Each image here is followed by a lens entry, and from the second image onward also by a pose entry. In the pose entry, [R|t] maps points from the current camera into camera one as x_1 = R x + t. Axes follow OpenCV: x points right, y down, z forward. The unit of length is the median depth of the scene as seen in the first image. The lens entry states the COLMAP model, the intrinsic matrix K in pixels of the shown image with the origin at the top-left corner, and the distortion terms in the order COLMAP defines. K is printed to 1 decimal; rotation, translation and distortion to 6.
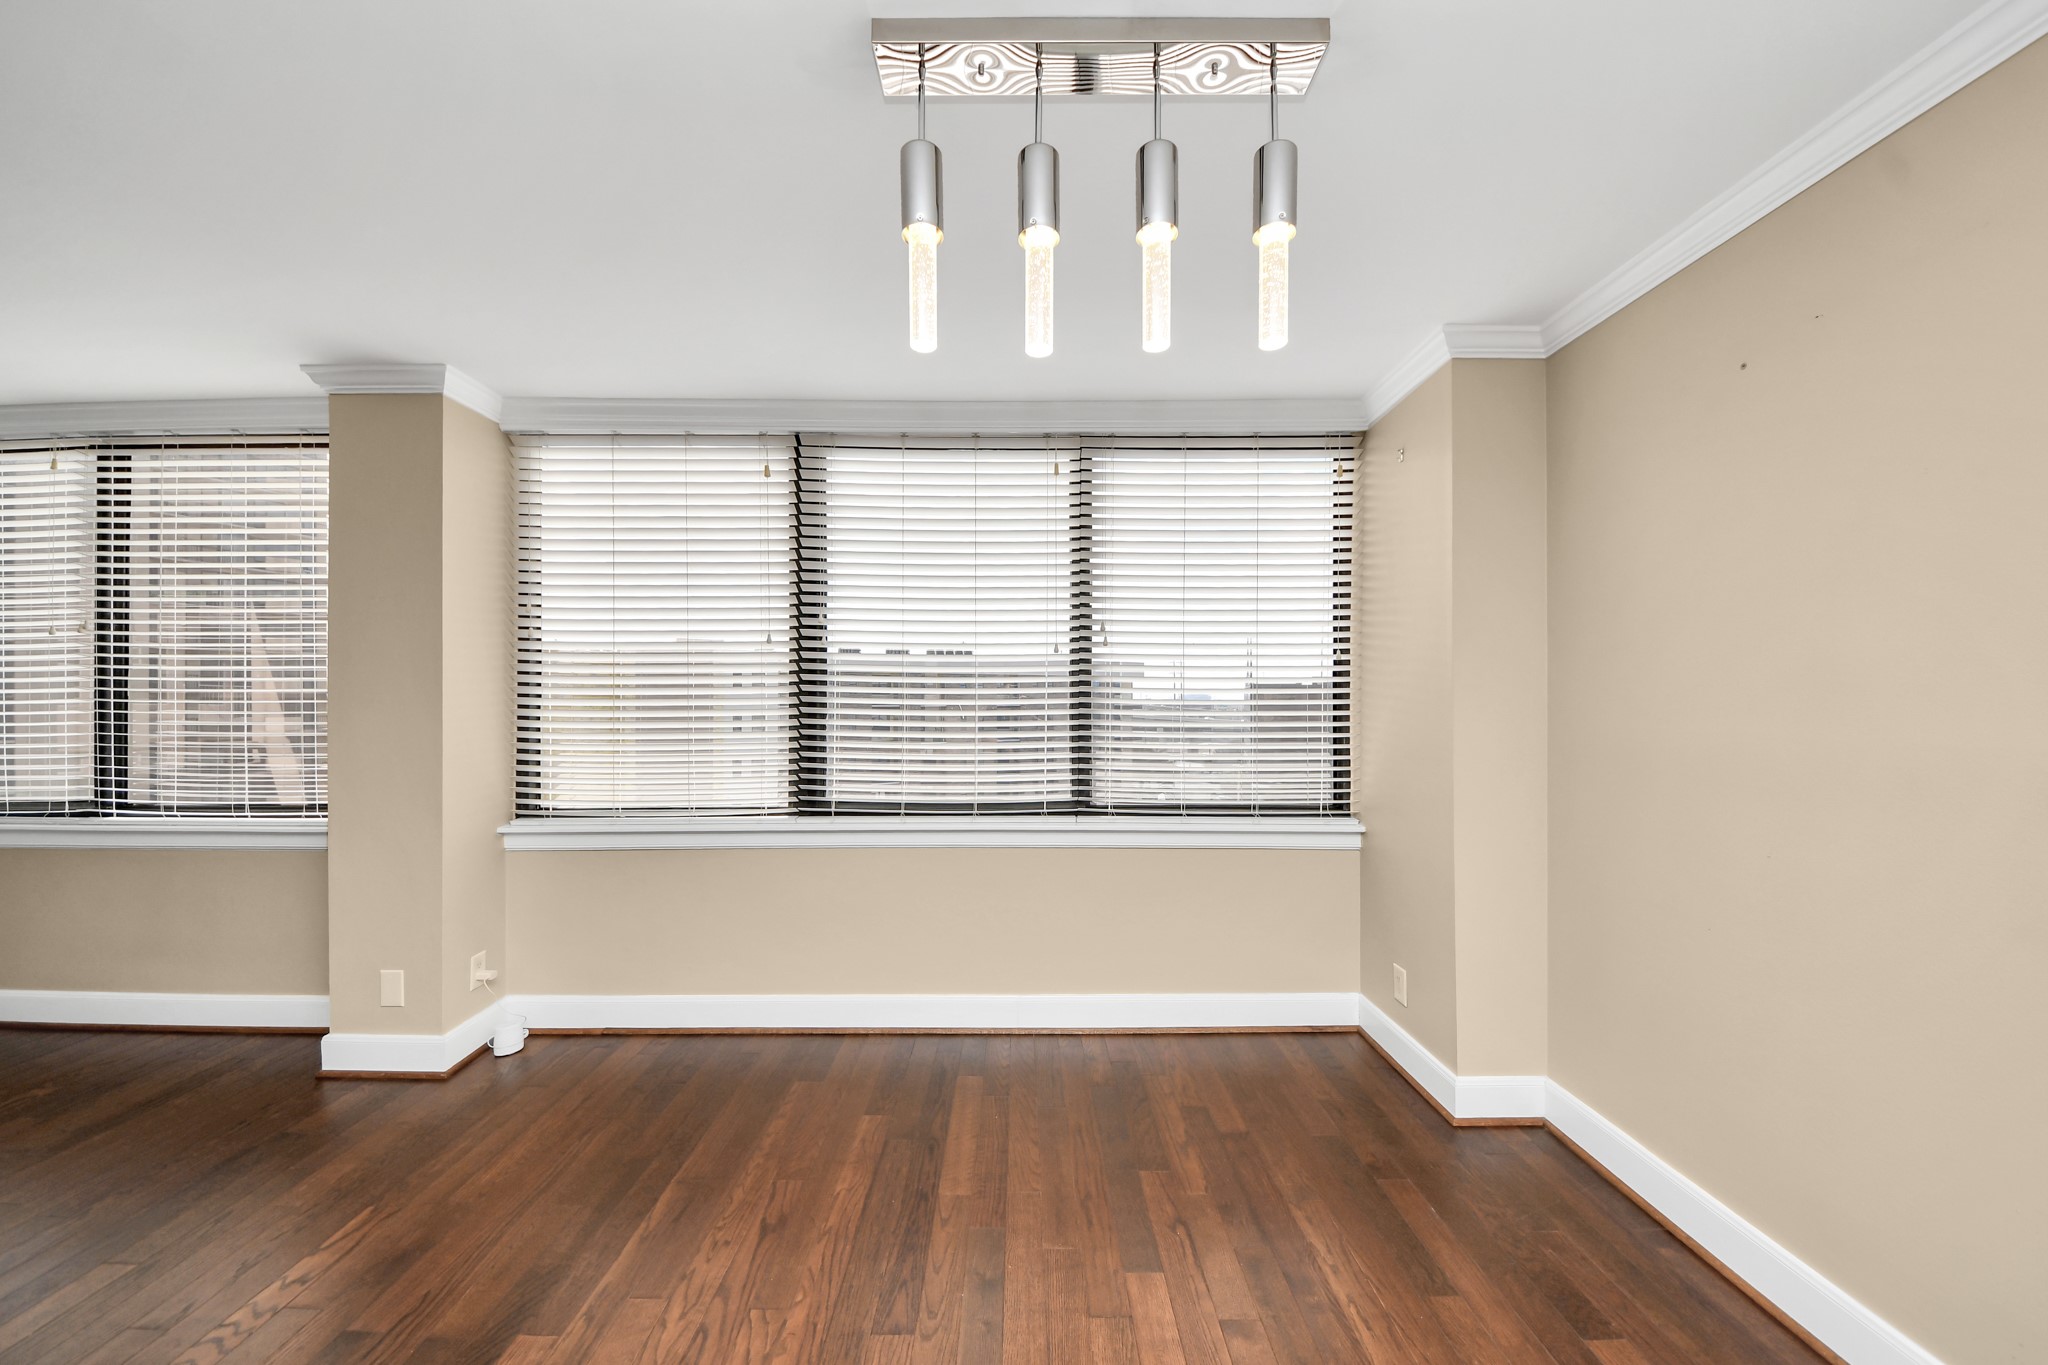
lens RADIAL K [[881.6, 0, 1007.7], [0, 881.6, 692.8], [0, 0, 1]] dist [0.021440, -0.000266]
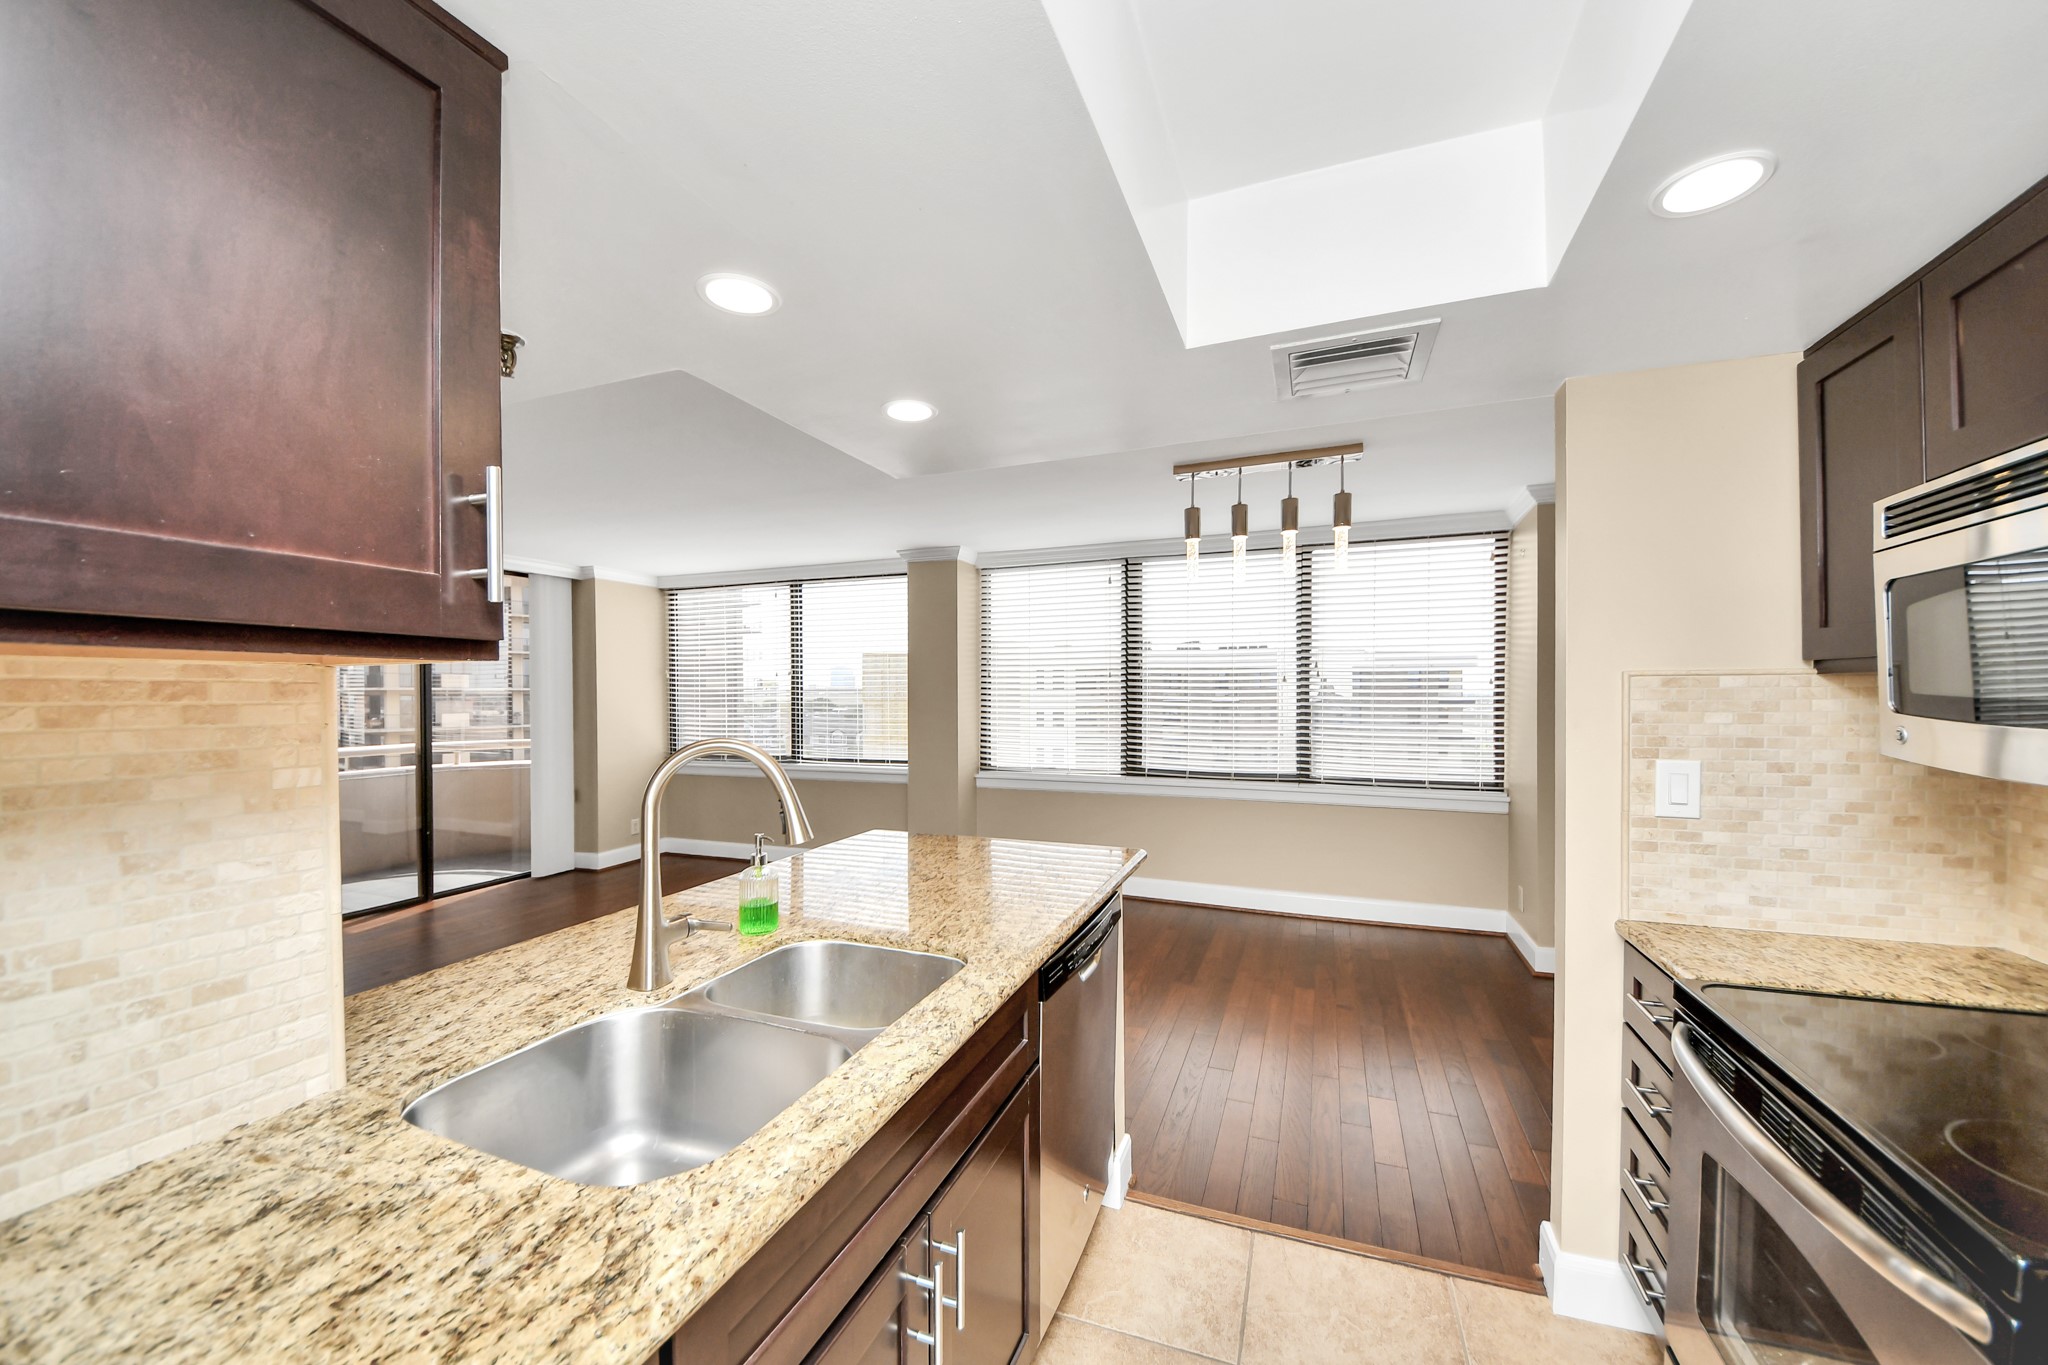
lens RADIAL K [[760.1, 0, 1018.7], [0, 760.1, 684.7], [0, 0, 1]] dist [-0.000141, -0.006857]
pose [[0.937804, -0.002270, -0.347158, 0.077719], [0.004881, 0.999966, 0.006646, -0.050292], [0.347131, -0.007927, 0.937783, -0.462519]]
